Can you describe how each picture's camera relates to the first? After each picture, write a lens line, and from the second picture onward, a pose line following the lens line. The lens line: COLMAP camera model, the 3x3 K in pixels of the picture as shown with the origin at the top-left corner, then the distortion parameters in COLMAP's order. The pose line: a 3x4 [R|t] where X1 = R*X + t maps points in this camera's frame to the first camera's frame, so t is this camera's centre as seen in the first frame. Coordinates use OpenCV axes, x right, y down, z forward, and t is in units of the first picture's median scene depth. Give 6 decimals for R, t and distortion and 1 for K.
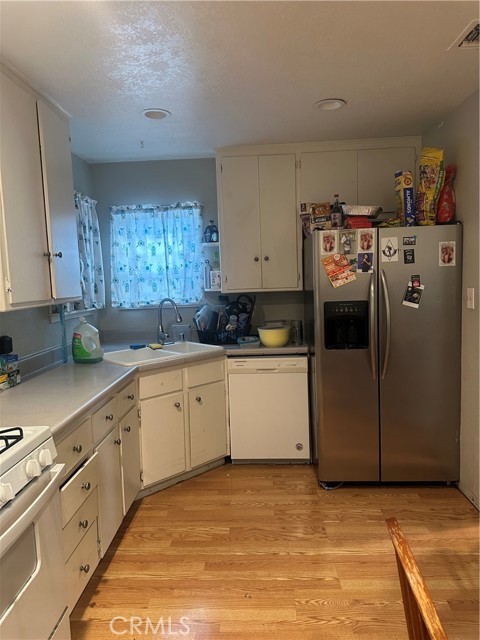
lens RADIAL K [[451.5, 0, 239.0], [0, 451.5, 320.3], [0, 0, 1]] dist [0.036653, -0.024031]
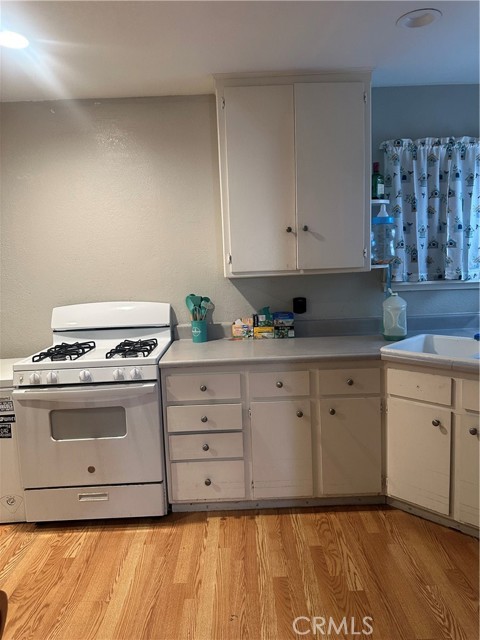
lens RADIAL K [[451.5, 0, 239.3], [0, 451.5, 318.0], [0, 0, 1]] dist [0.036653, -0.024031]
pose [[0.061966, 0.160758, -0.985047, 0.674832], [-0.064408, 0.985530, 0.156785, -0.090225], [0.995998, 0.053730, 0.071424, 0.775830]]
